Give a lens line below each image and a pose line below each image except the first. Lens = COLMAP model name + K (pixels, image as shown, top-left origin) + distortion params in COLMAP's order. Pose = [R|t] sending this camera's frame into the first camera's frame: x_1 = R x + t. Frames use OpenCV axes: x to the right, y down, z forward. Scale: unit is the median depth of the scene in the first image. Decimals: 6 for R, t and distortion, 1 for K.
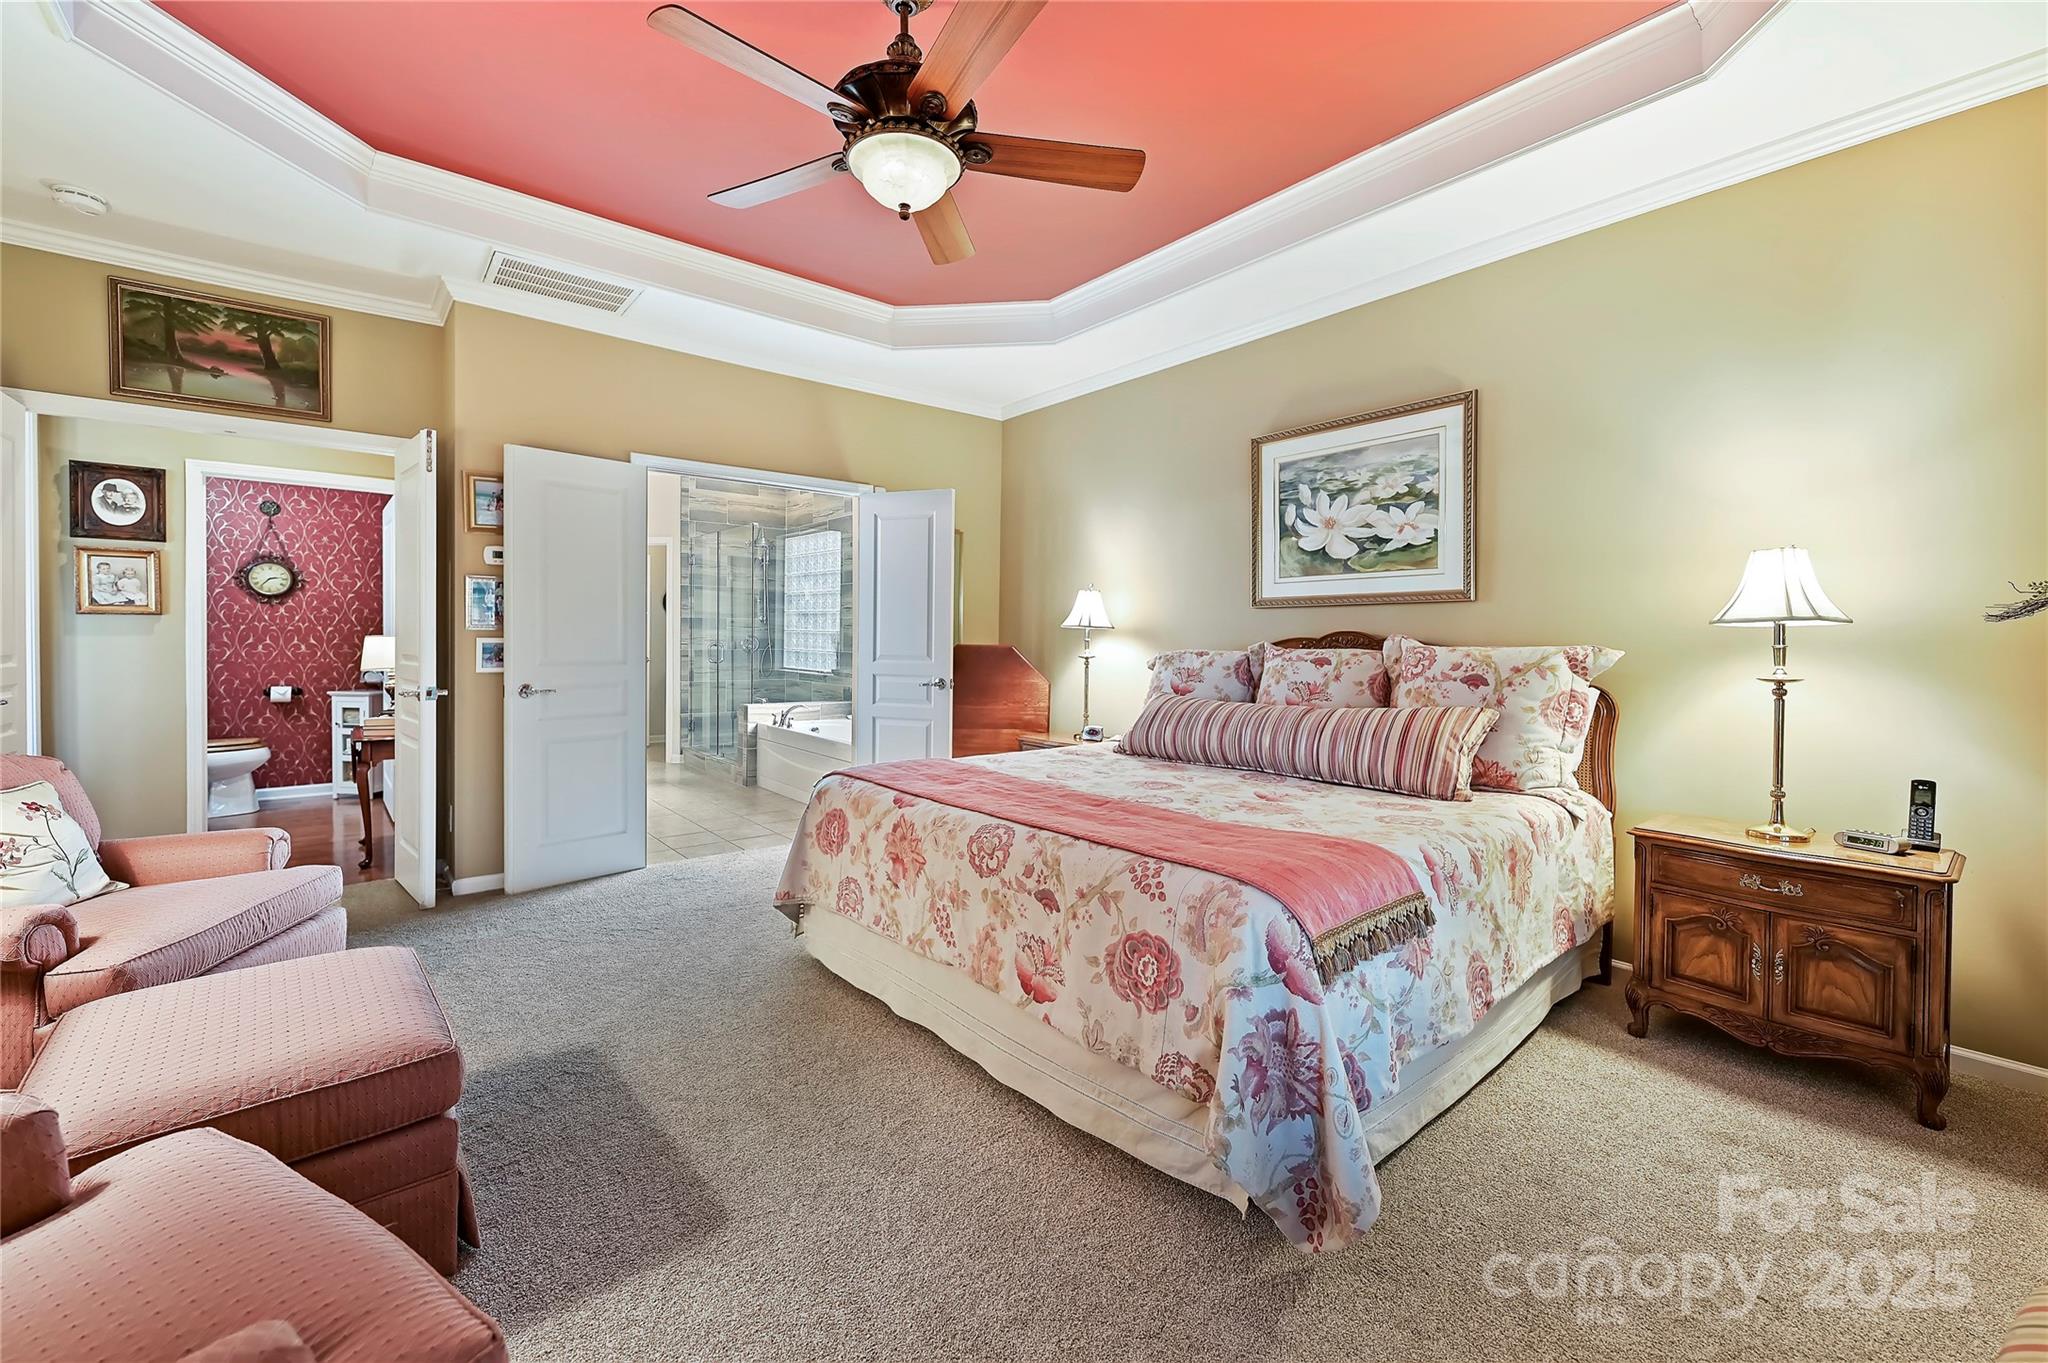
lens RADIAL K [[830.2, 0, 1038.3], [0, 830.2, 644.9], [0, 0, 1]] dist [-0.000634, -0.000108]
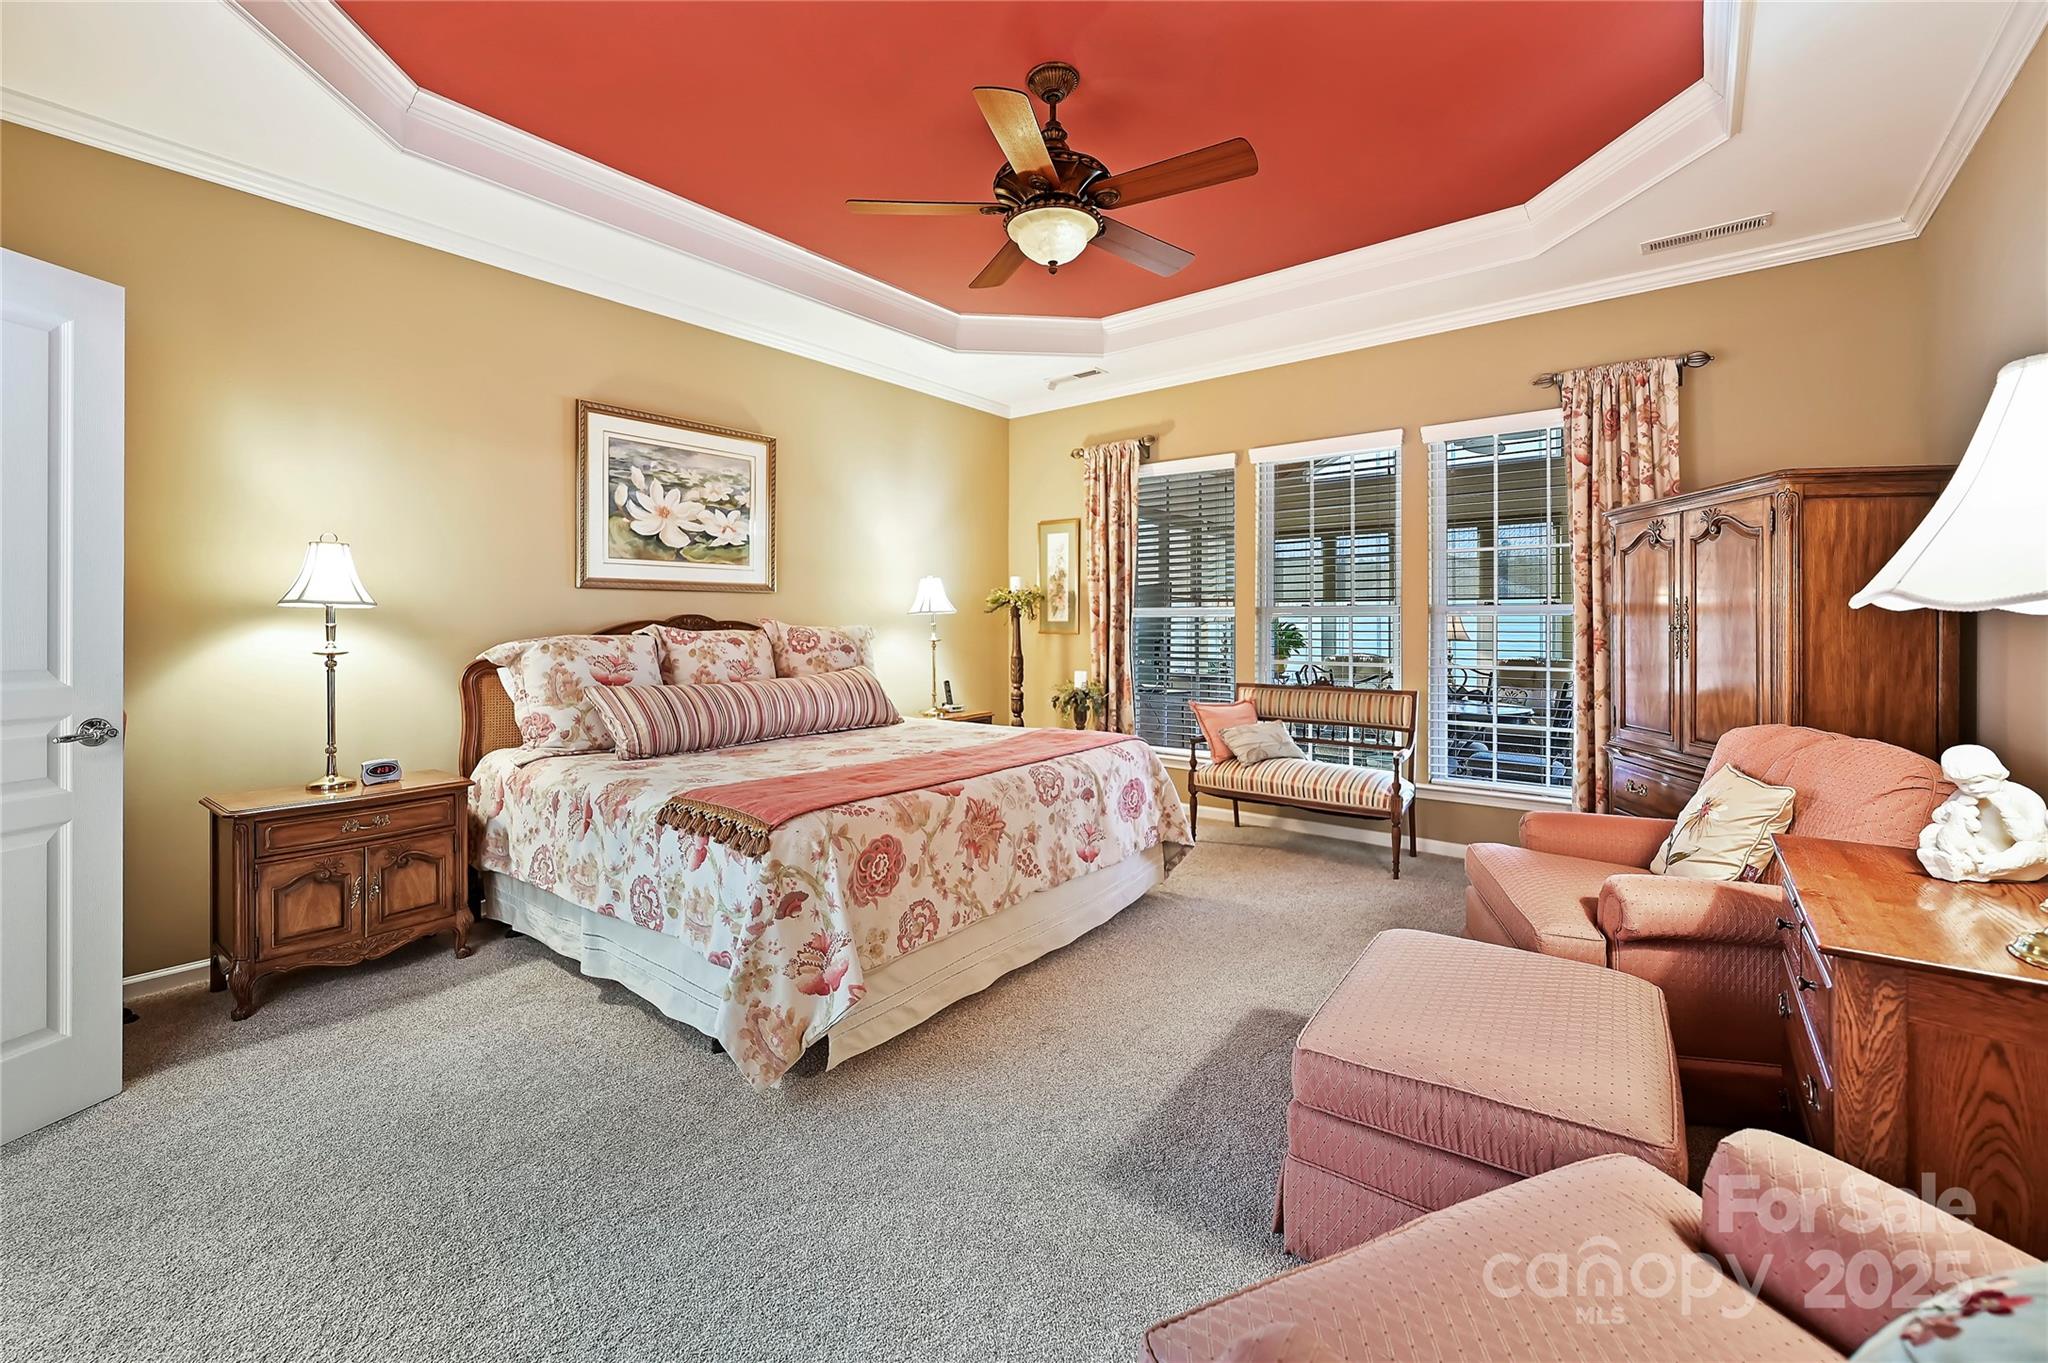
lens RADIAL K [[840.3, 0, 1034.2], [0, 840.3, 618.6], [0, 0, 1]] dist [0.000984, -0.000007]
pose [[-0.212681, -0.006133, 0.977102, -0.825051], [0.003313, 0.999970, 0.006997, -0.016885], [-0.977116, 0.004725, -0.212655, 0.790573]]
